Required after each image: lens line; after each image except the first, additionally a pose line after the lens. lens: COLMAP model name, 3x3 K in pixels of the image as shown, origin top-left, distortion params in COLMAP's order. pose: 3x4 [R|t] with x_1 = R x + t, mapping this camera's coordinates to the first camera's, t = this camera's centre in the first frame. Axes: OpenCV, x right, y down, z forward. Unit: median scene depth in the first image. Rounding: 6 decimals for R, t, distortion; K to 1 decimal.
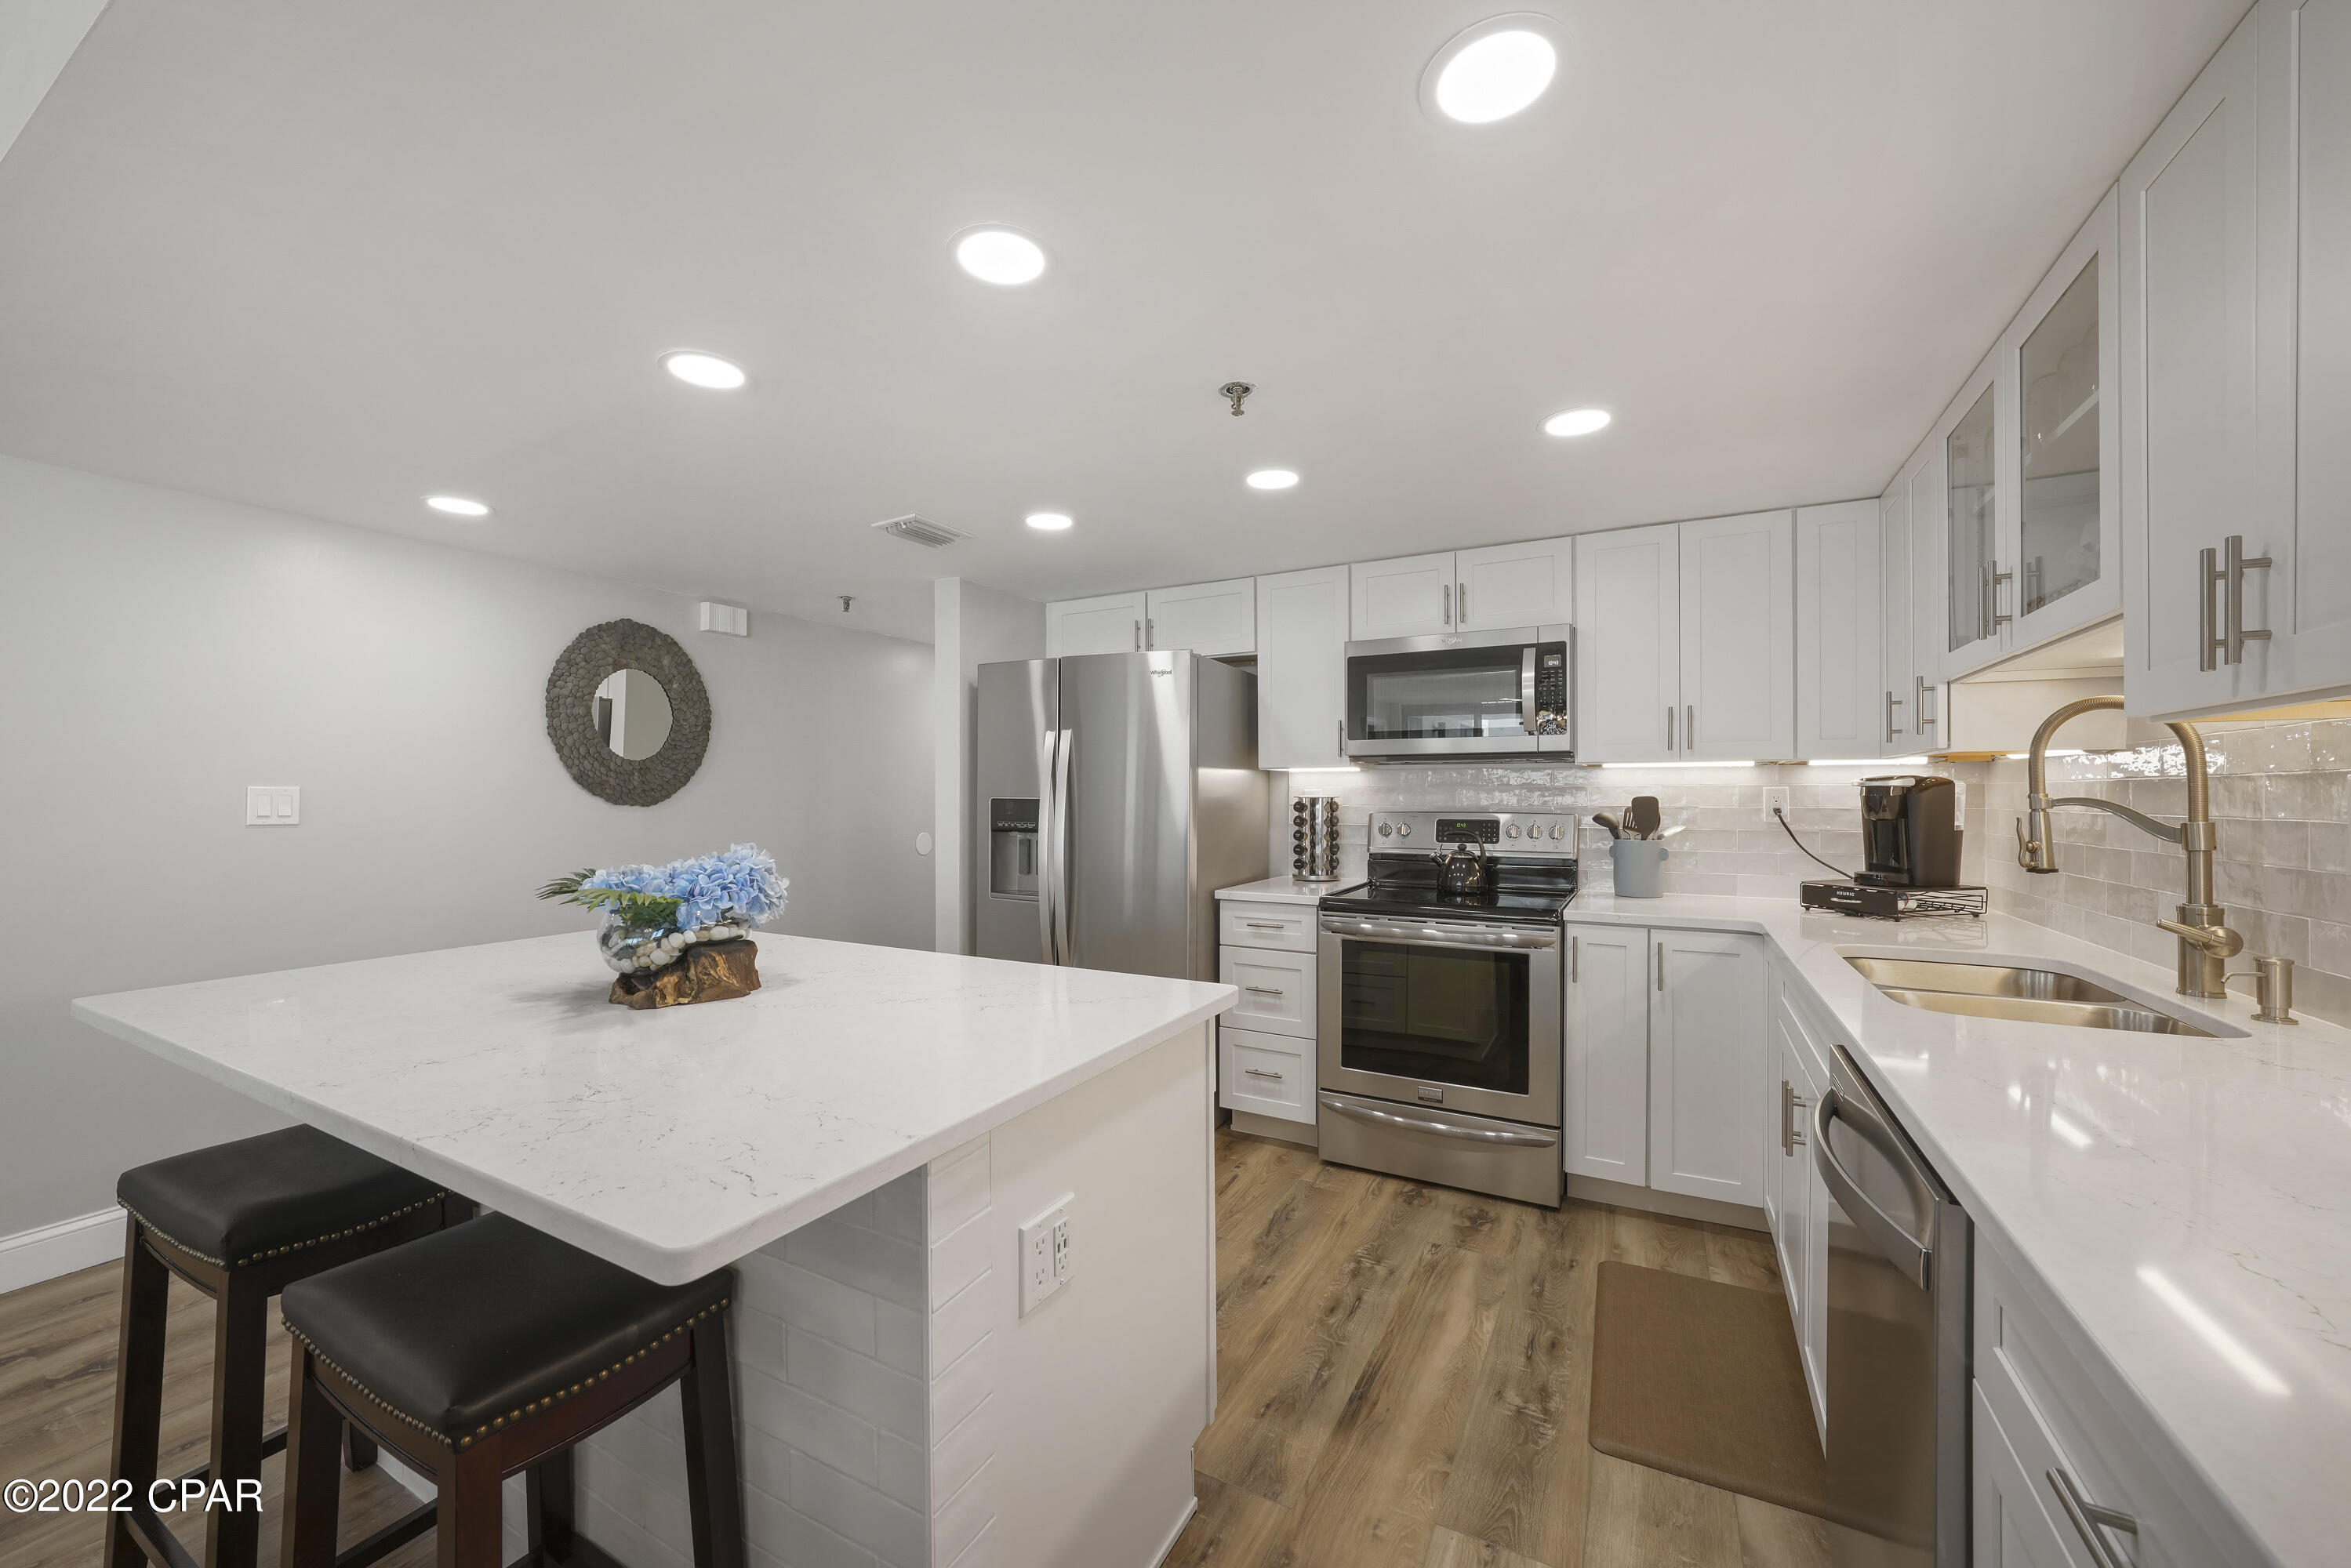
lens RADIAL K [[906.2, 0, 1219.4], [0, 906.2, 796.0], [0, 0, 1]] dist [-0.009952, 0.001648]
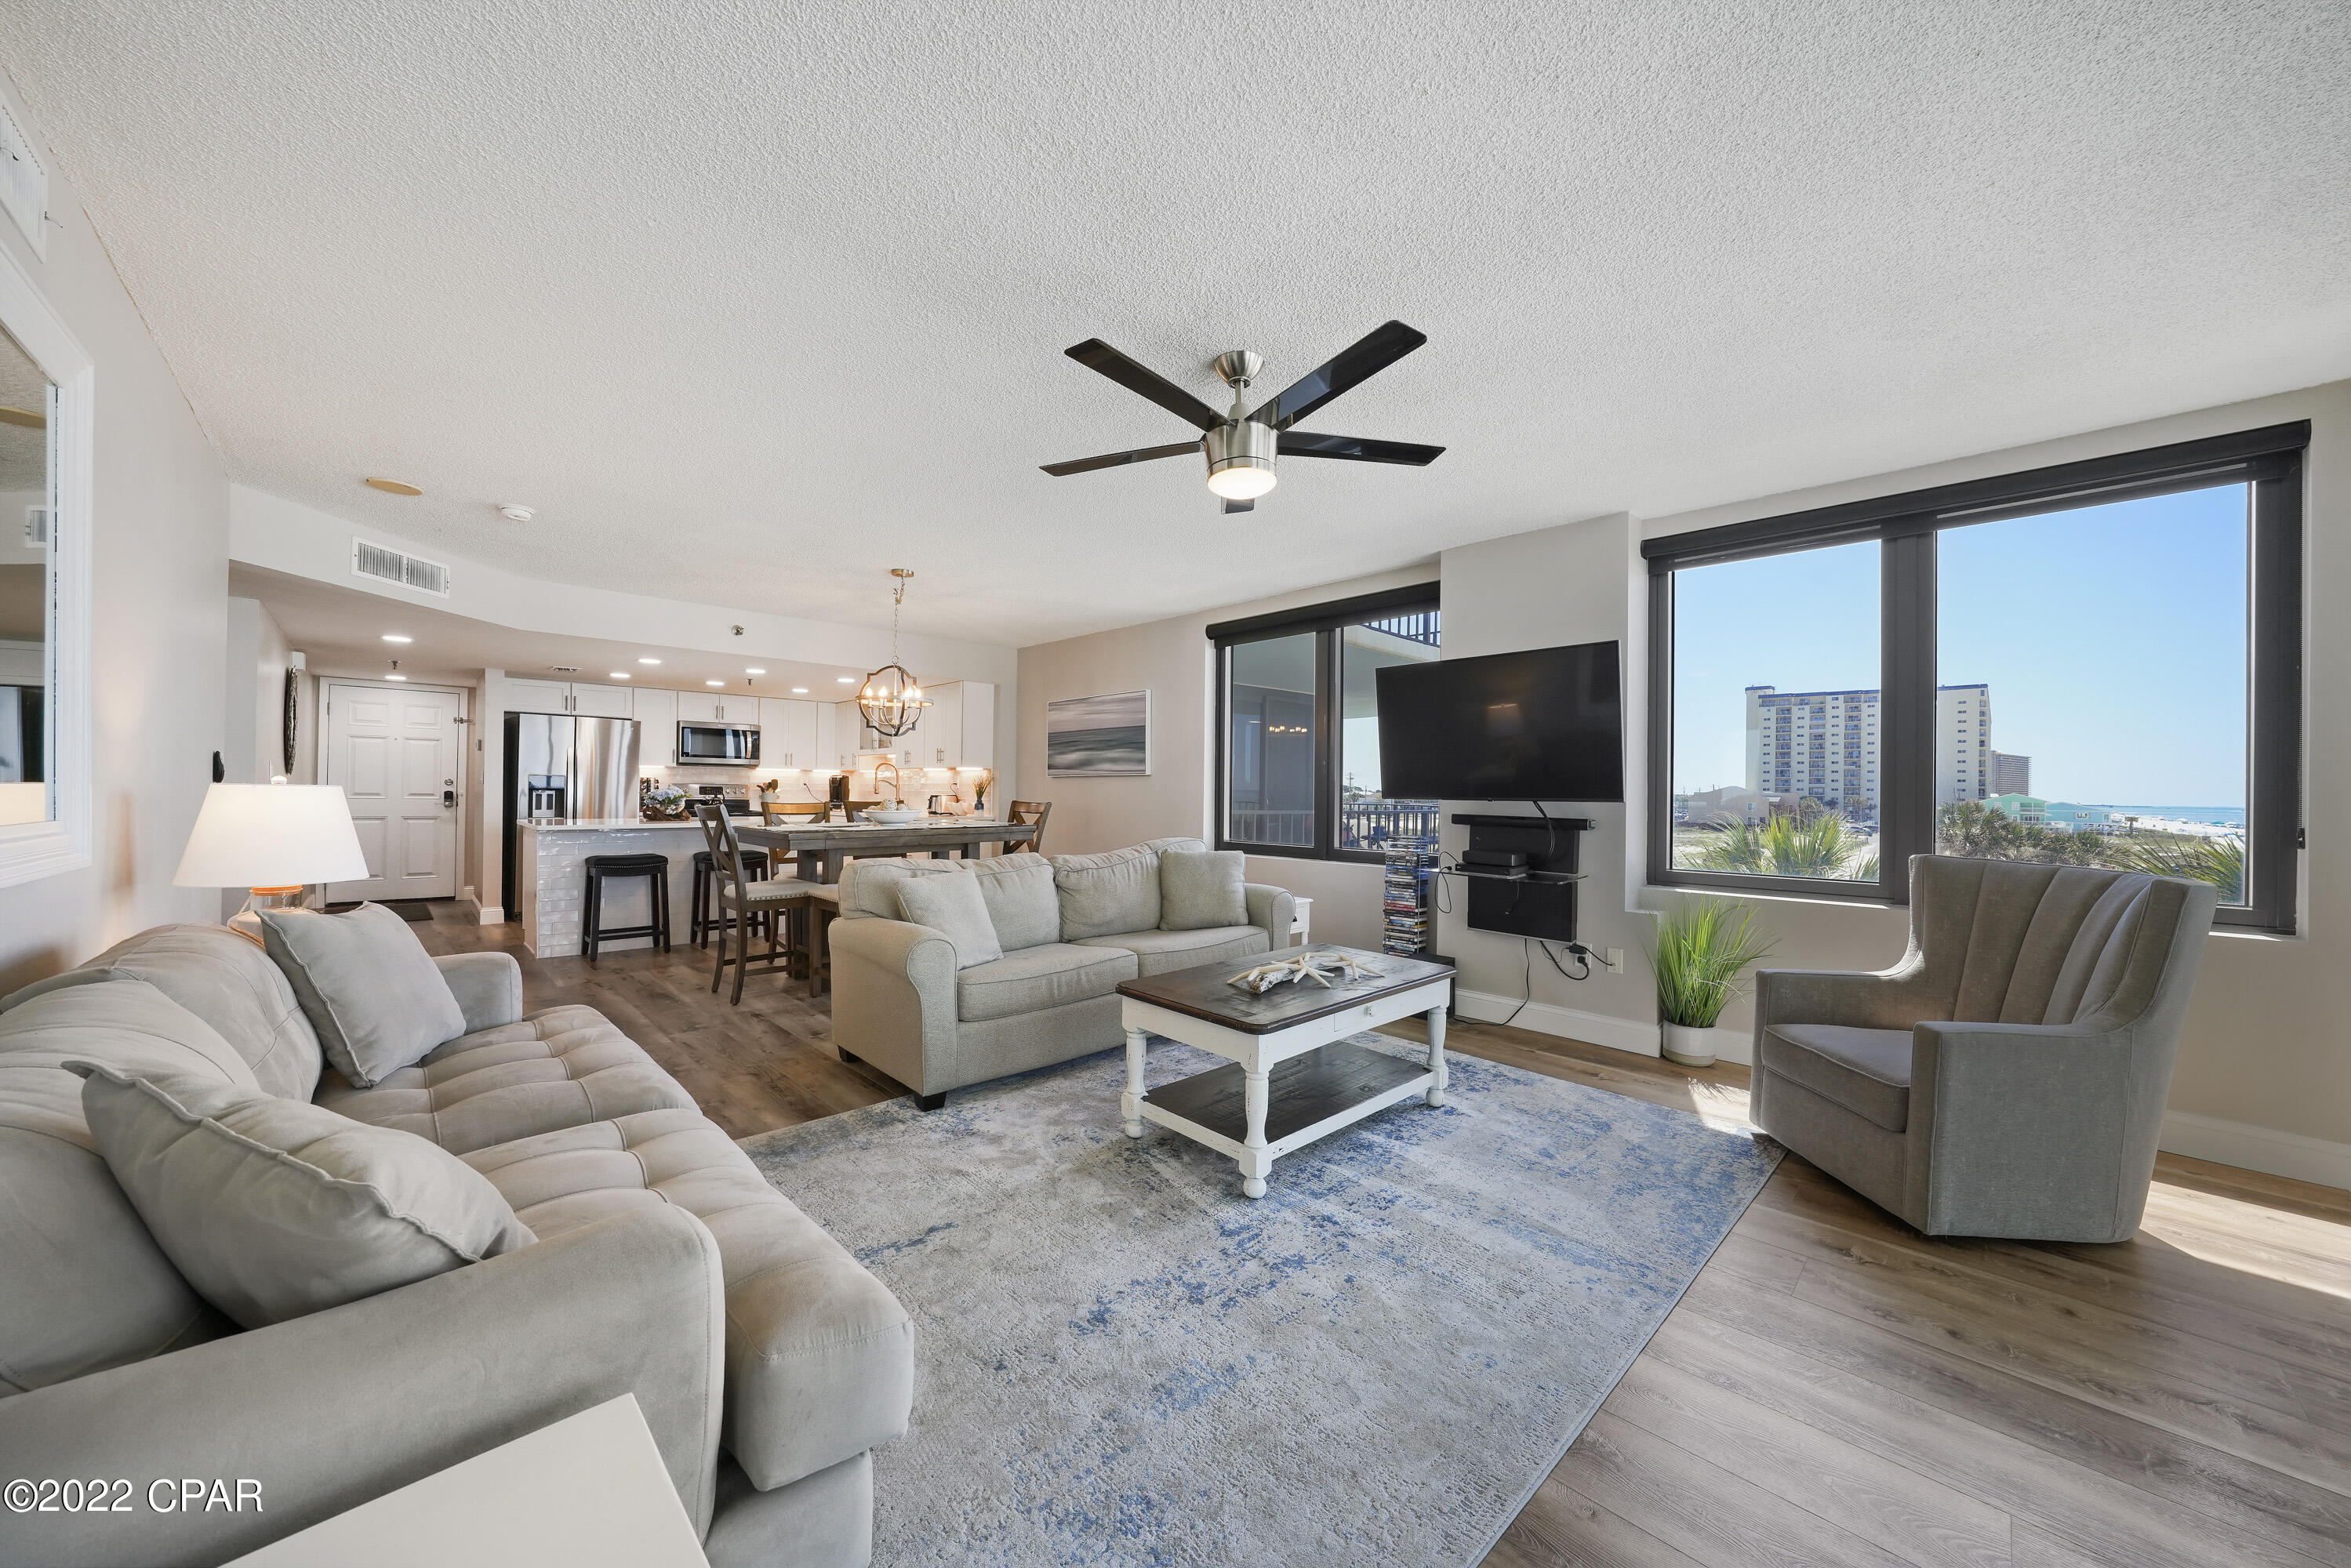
lens RADIAL K [[800.6, 0, 1189.2], [0, 800.6, 799.1], [0, 0, 1]] dist [-0.018069, -0.000440]
pose [[0.292683, -0.005026, 0.956196, -1.774521], [-0.008926, 0.999928, 0.007988, 0.036087], [-0.956168, -0.010873, 0.292617, -1.255001]]
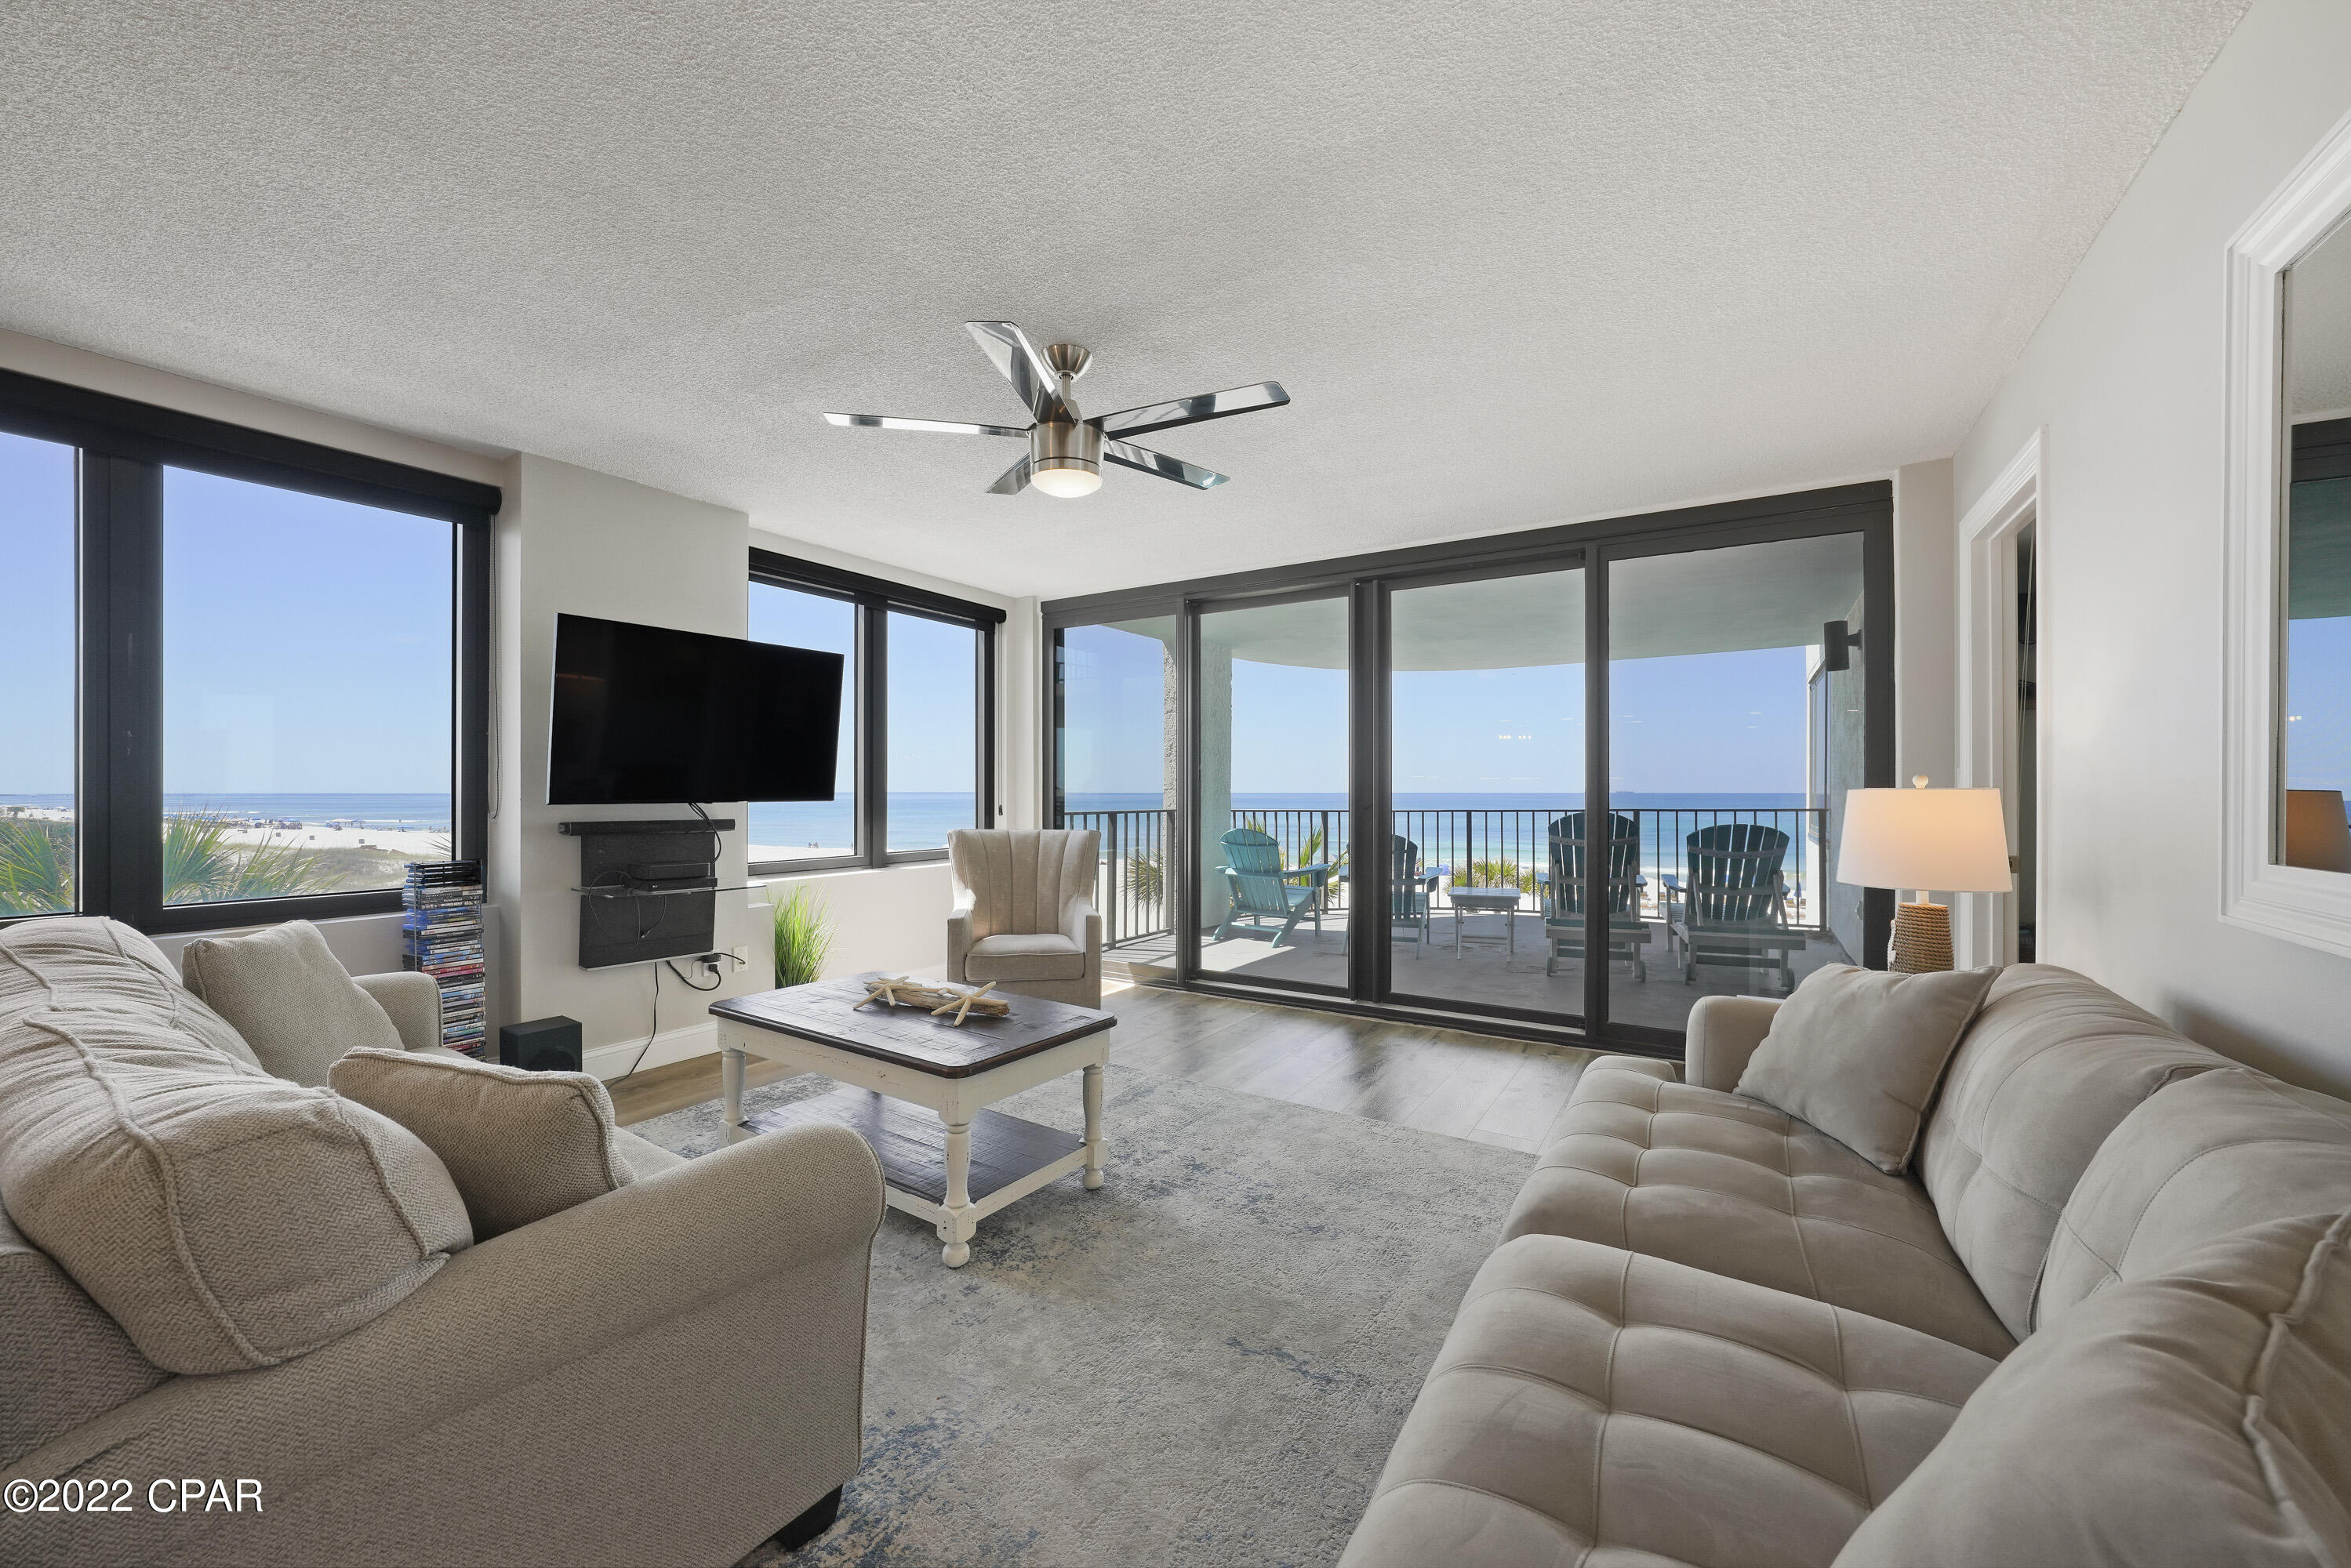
lens RADIAL K [[906.2, 0, 1153.2], [0, 906.2, 792.7], [0, 0, 1]] dist [-0.009952, 0.001648]
pose [[-0.996396, 0.000386, 0.084818, -1.189344], [0.000966, 0.999976, 0.006797, 0.024544], [-0.084814, 0.006854, -0.996373, -0.239463]]
